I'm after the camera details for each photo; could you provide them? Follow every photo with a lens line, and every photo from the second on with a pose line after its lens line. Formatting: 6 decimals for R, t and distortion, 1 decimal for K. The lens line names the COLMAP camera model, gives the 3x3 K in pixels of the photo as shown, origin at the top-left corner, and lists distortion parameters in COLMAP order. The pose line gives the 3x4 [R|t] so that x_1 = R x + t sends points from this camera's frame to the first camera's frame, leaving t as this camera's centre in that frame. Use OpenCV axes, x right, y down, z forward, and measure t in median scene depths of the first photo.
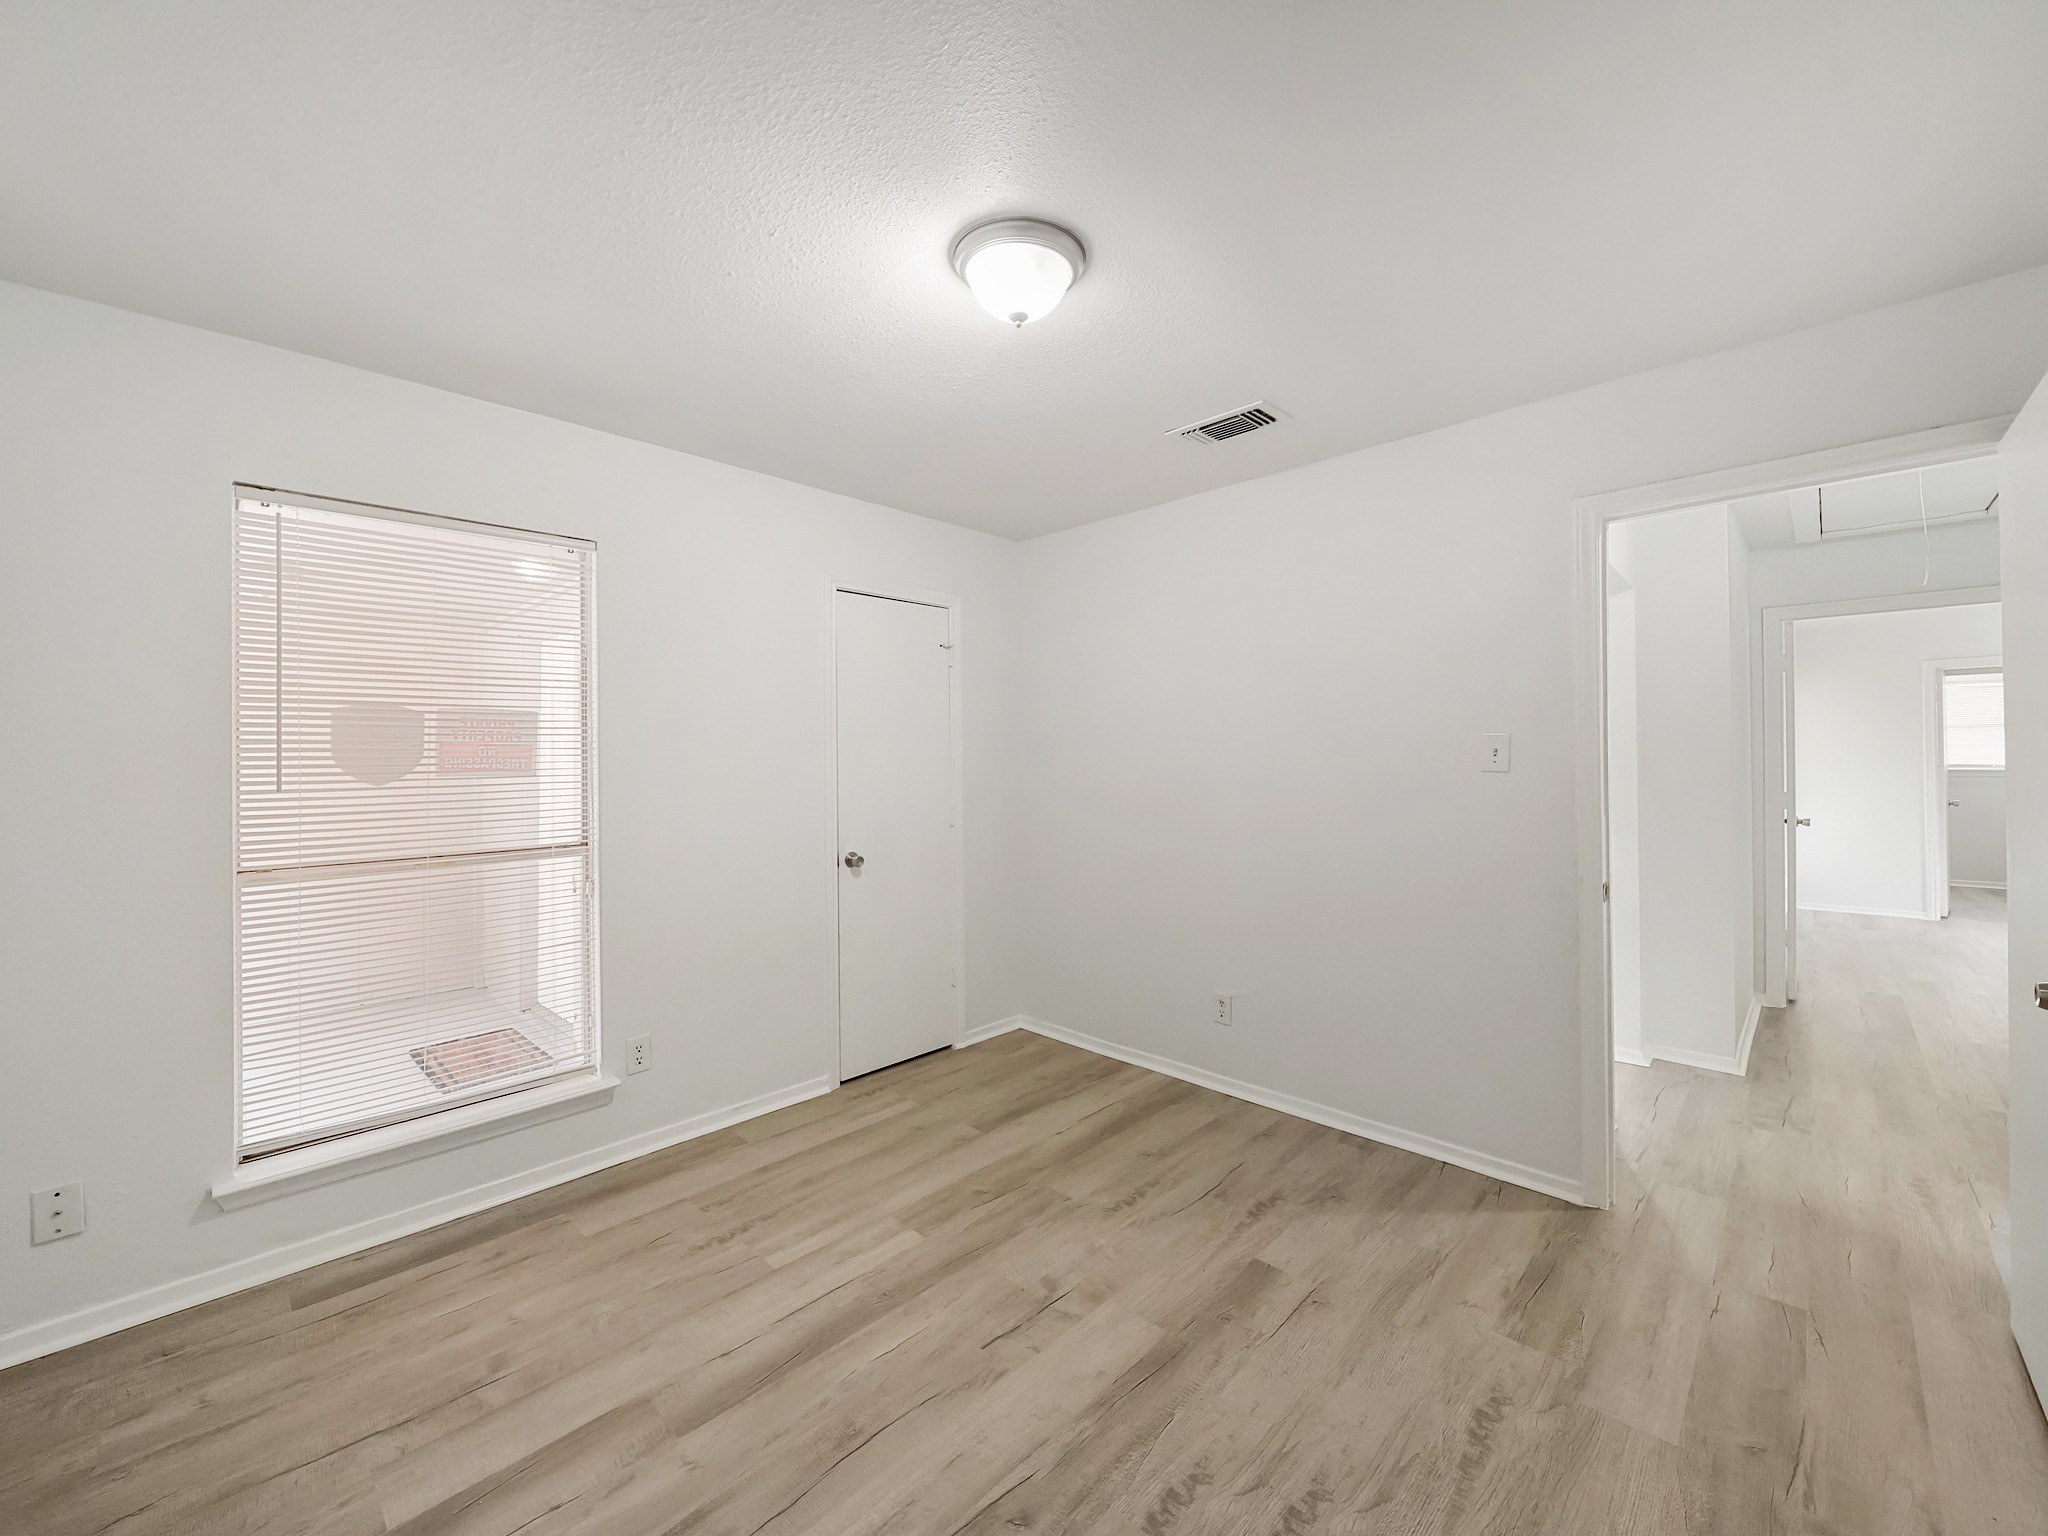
lens RADIAL K [[808.6, 0, 1024.2], [0, 808.6, 758.3], [0, 0, 1]] dist [-0.005466, -0.000064]
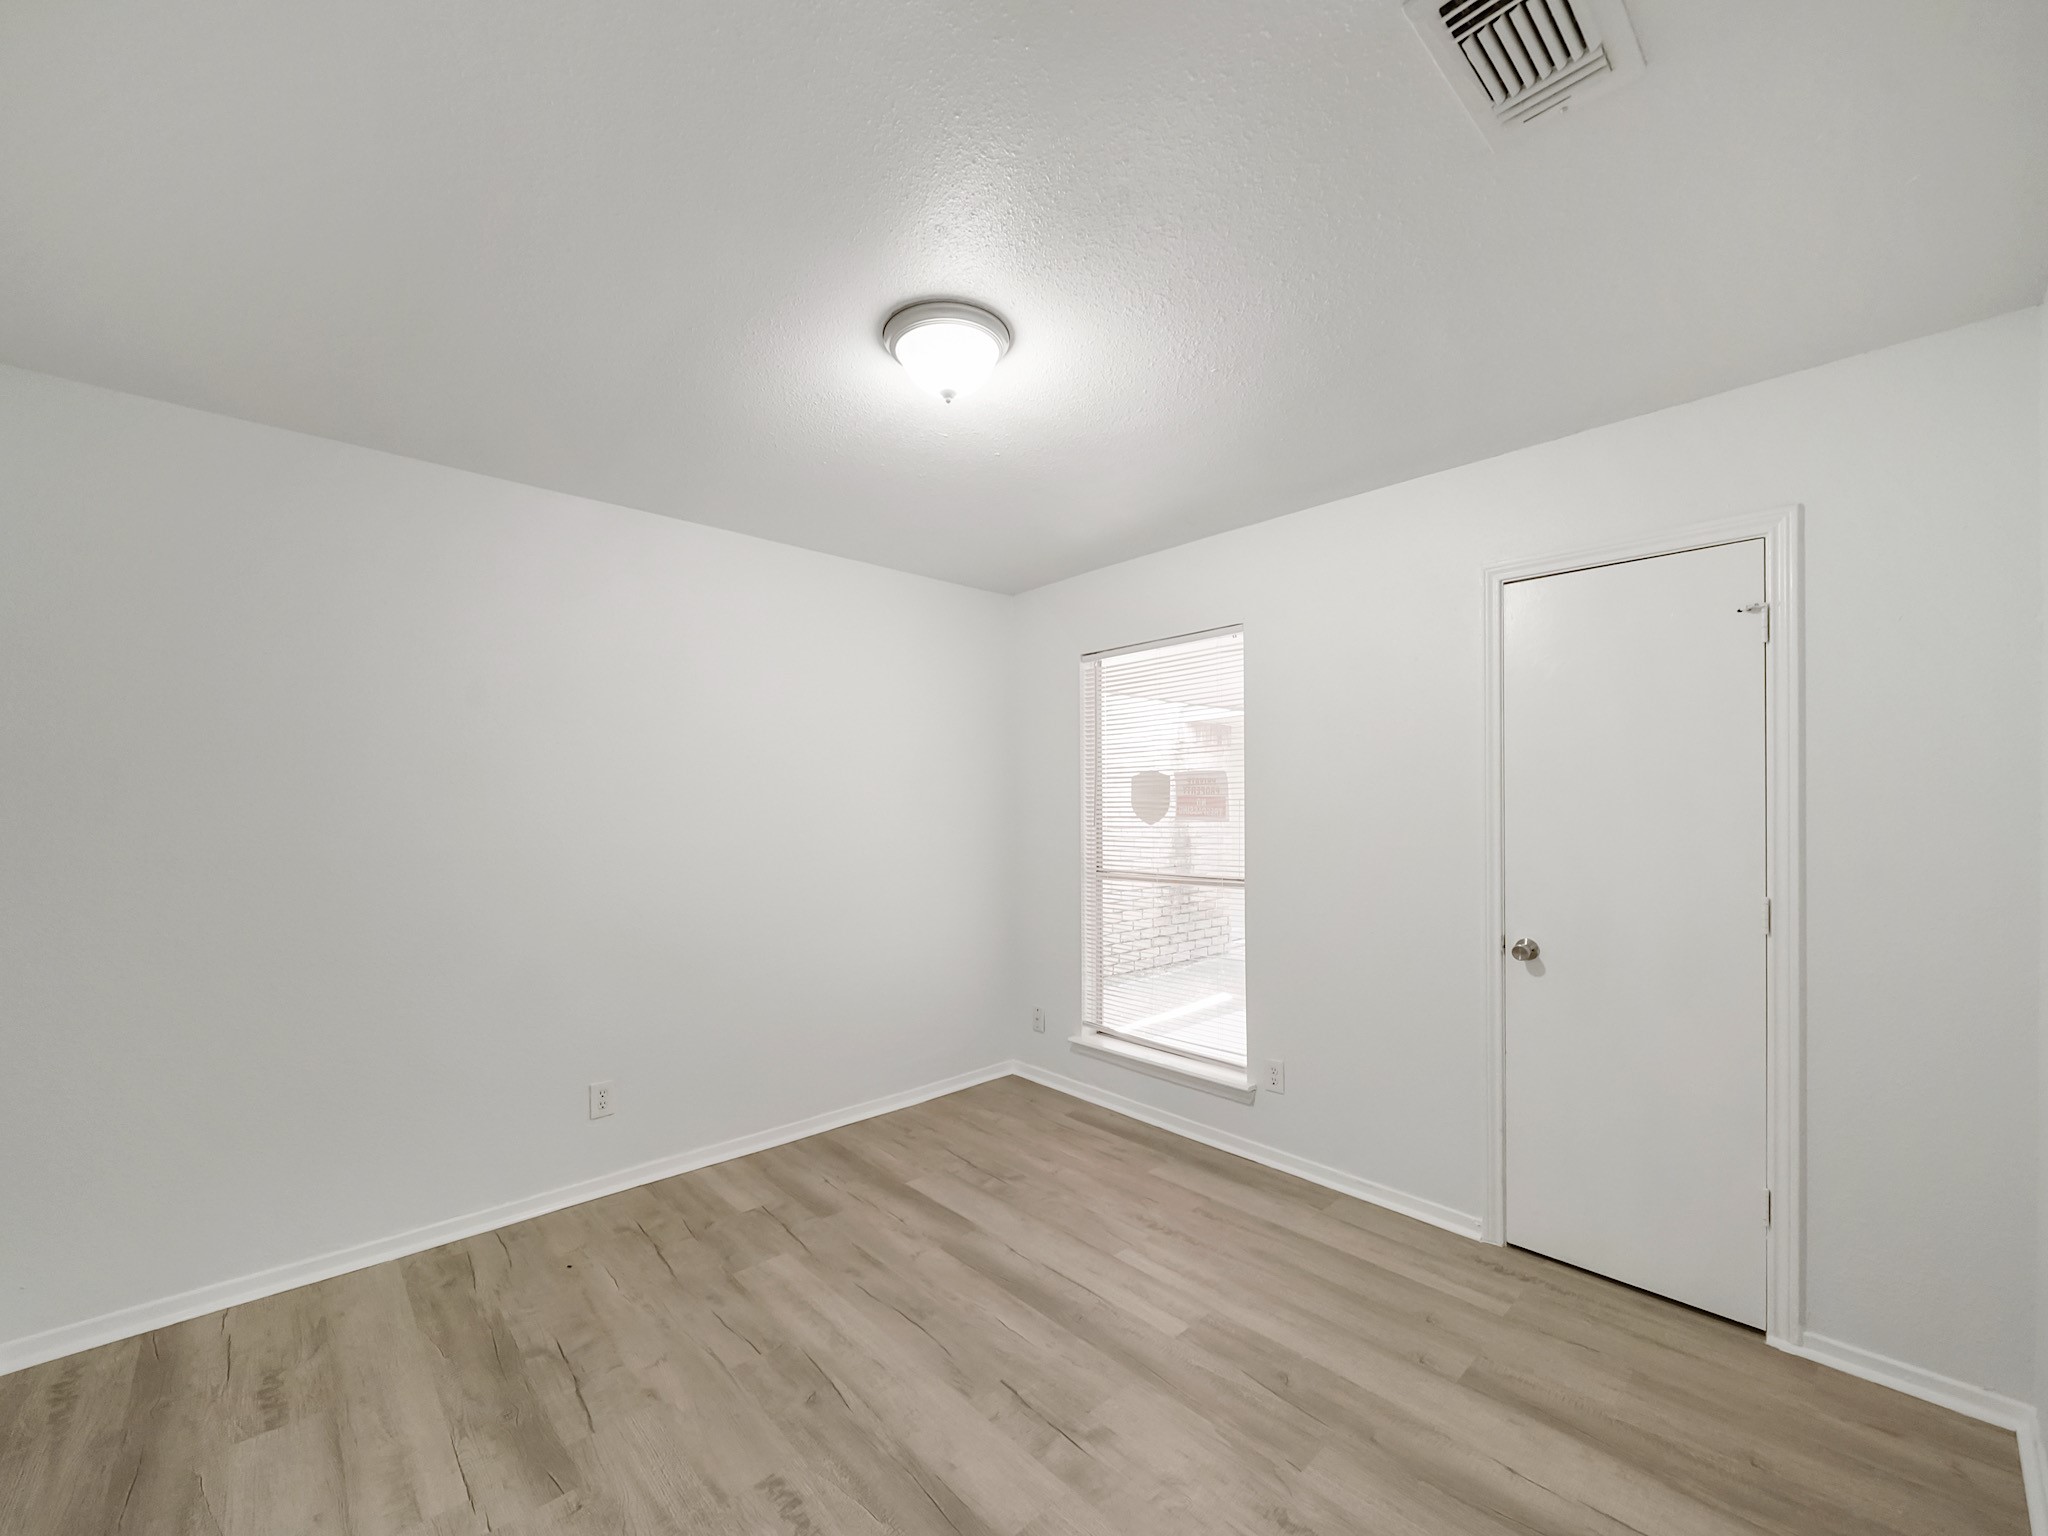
lens RADIAL K [[808.6, 0, 1015.4], [0, 808.6, 809.9], [0, 0, 1]] dist [-0.005466, -0.000064]
pose [[-0.040260, 0.014230, -0.999088, 0.763470], [0.003731, 0.999894, 0.014091, -0.017642], [0.999182, -0.003160, -0.040309, 0.827228]]
